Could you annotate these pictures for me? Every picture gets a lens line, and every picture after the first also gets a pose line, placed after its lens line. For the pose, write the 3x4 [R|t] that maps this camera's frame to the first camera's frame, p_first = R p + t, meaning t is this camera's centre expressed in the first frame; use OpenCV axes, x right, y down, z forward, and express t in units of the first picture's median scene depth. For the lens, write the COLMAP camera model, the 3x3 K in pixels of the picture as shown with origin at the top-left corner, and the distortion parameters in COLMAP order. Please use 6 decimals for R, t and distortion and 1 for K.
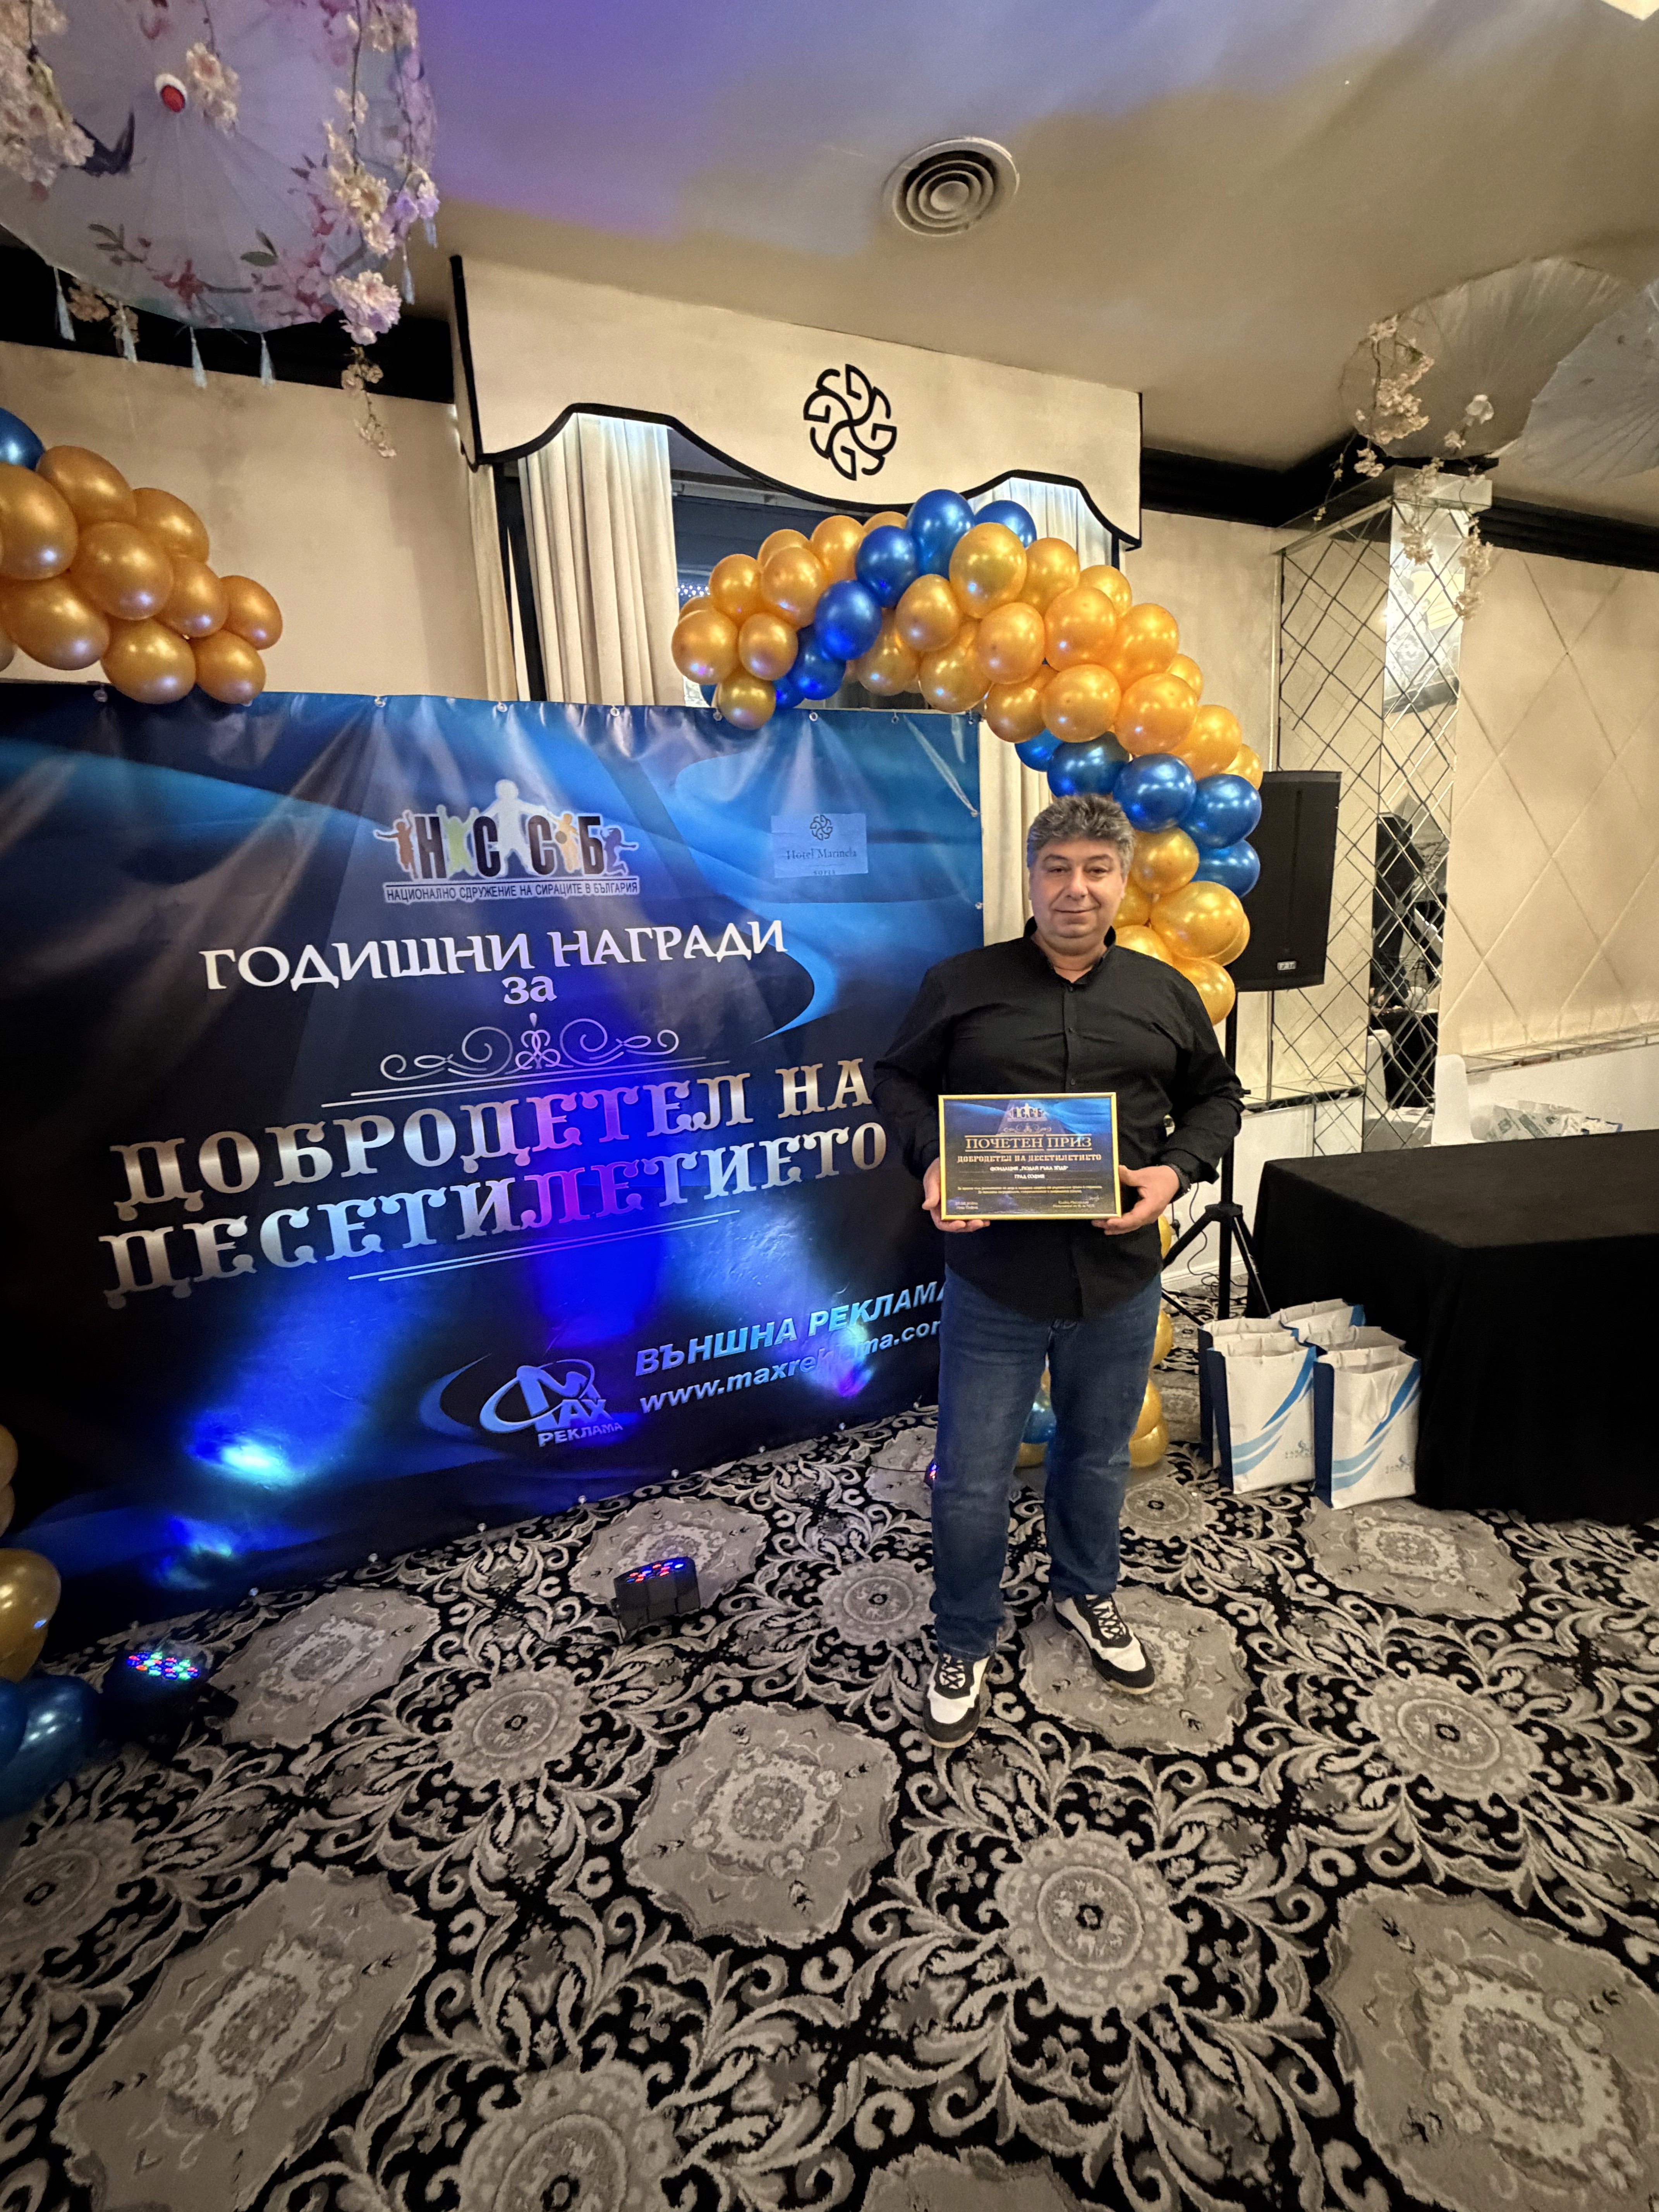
lens RADIAL K [[945.5, 0, 829.5], [0, 945.5, 1106.0], [0, 0, 1]] dist [0.001684, -0.000040]
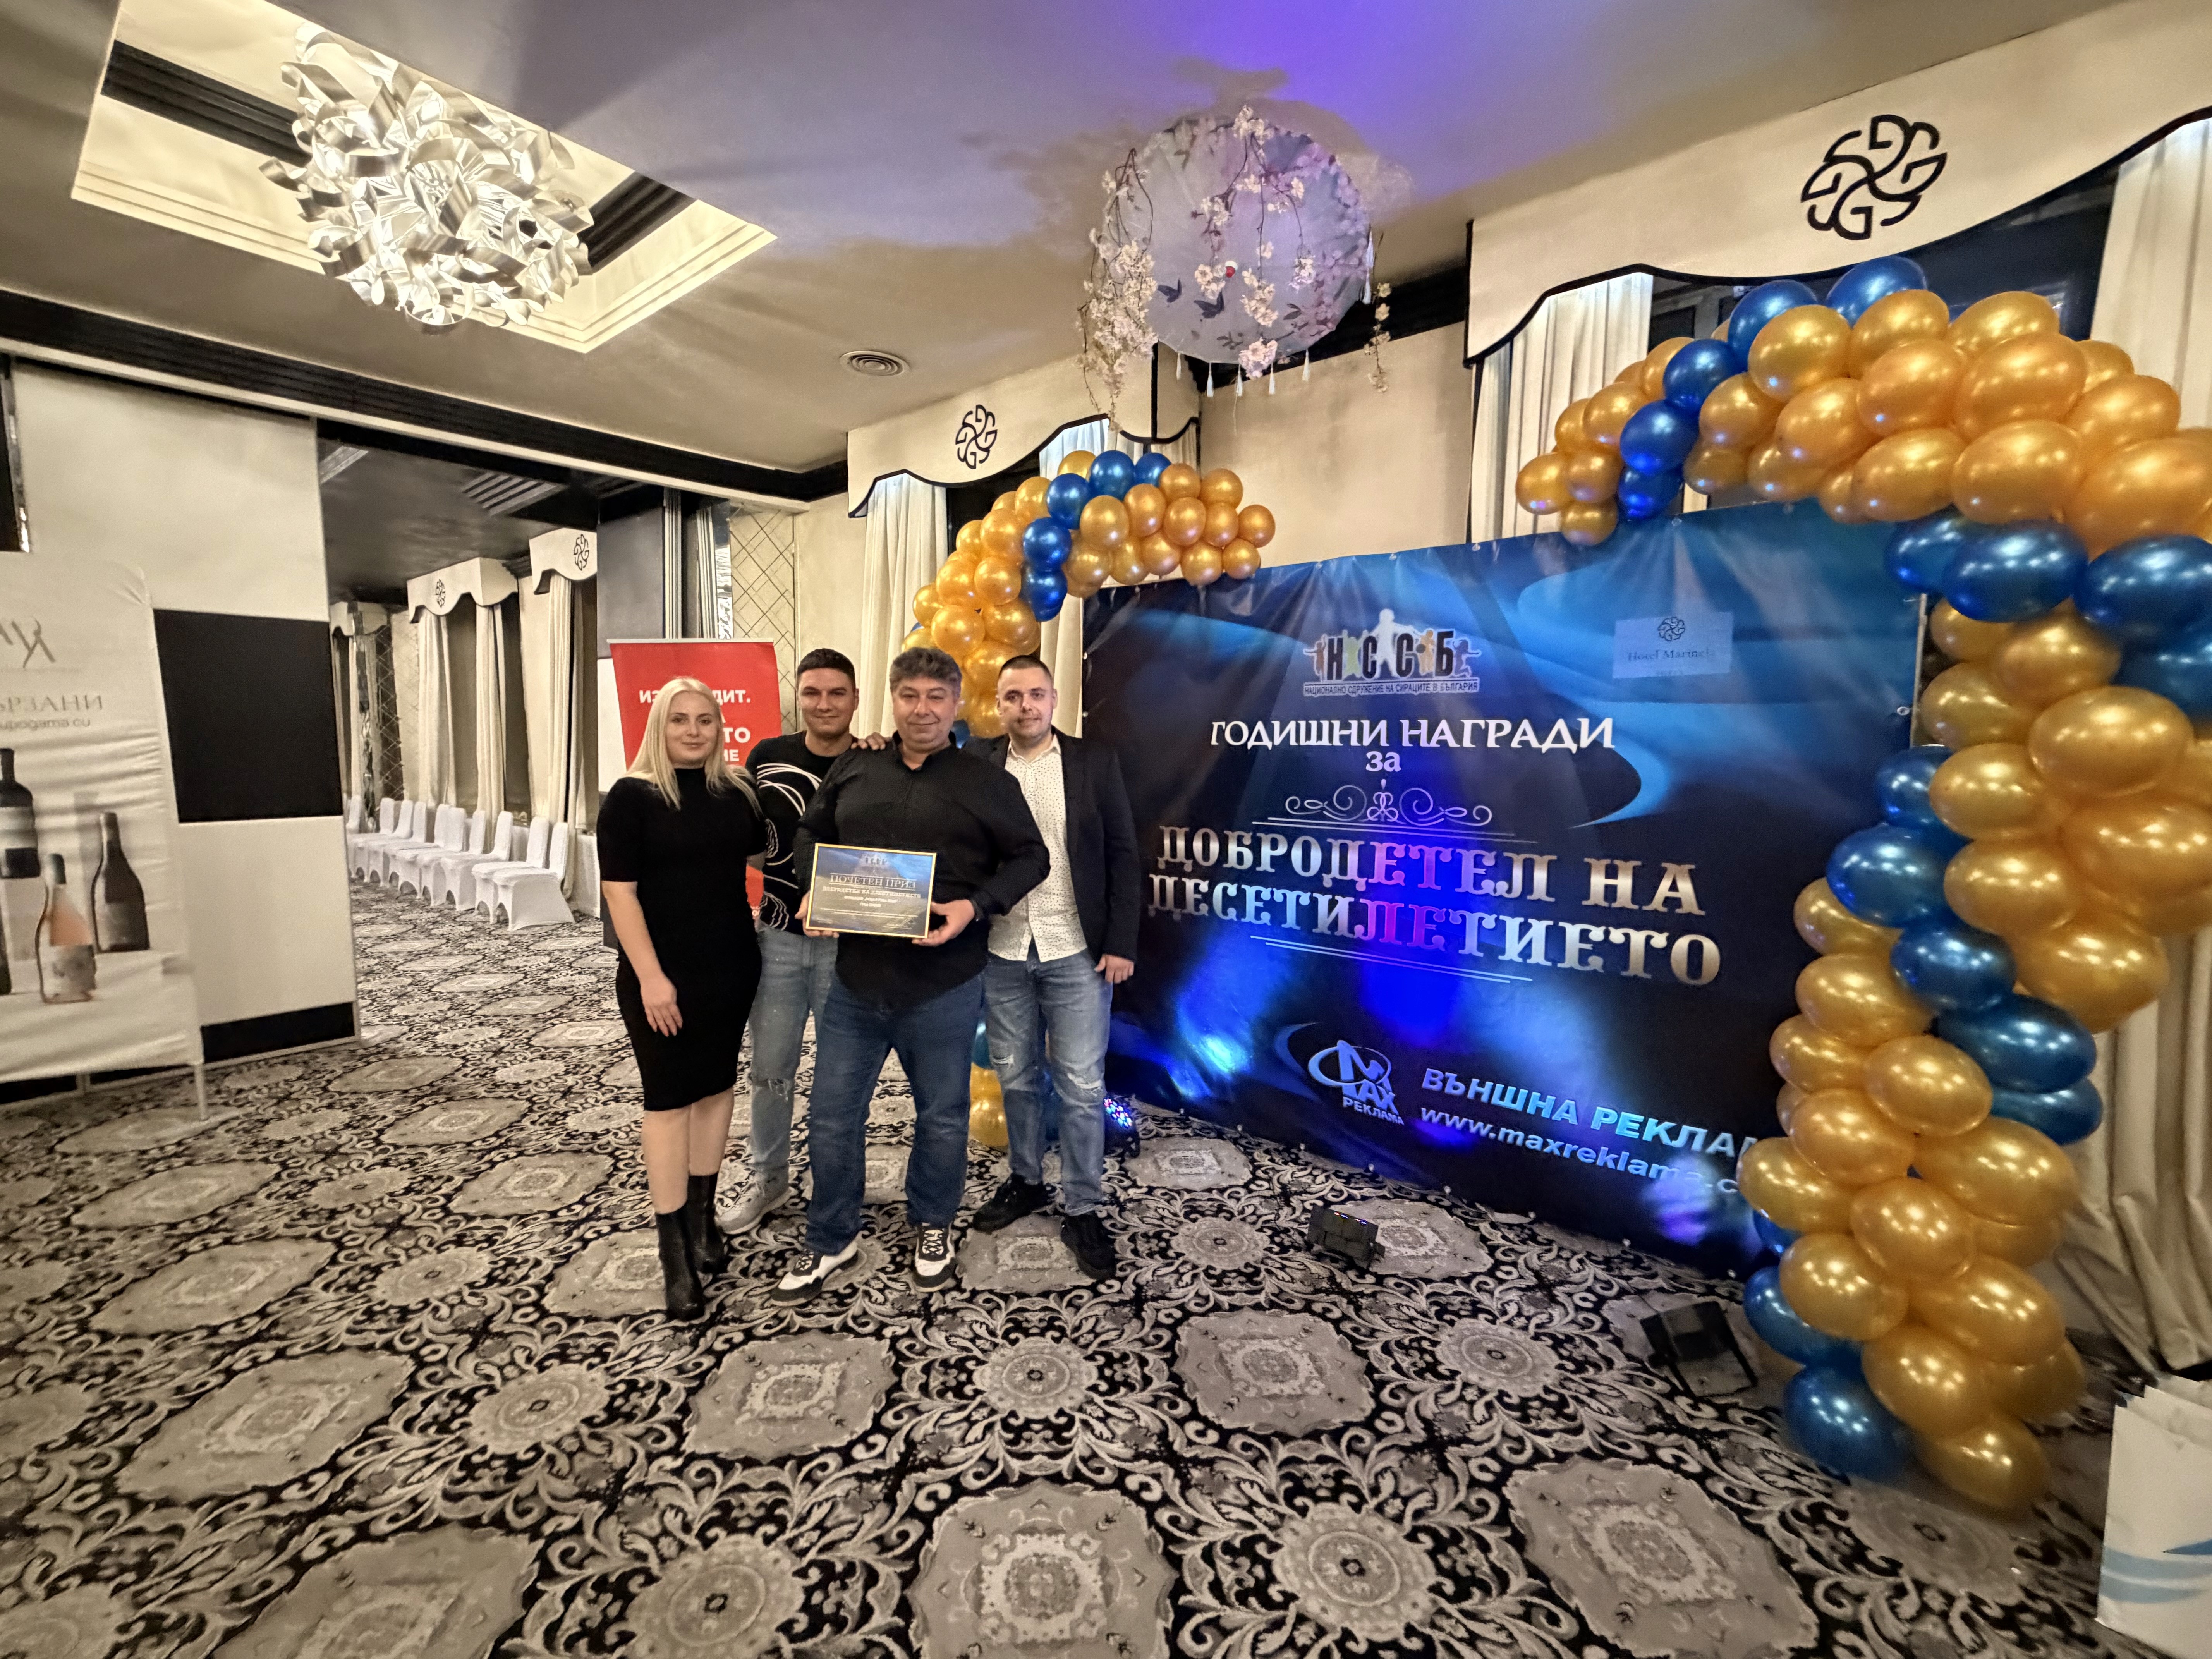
lens RADIAL K [[945.5, 0, 1106.0], [0, 945.5, 829.5], [0, 0, 1]] dist [0.001684, -0.000040]
pose [[0.466831, 0.142775, -0.872745, 0.676694], [-0.193685, 0.979428, 0.056625, -0.028626], [0.862876, 0.142603, 0.484881, 0.026518]]
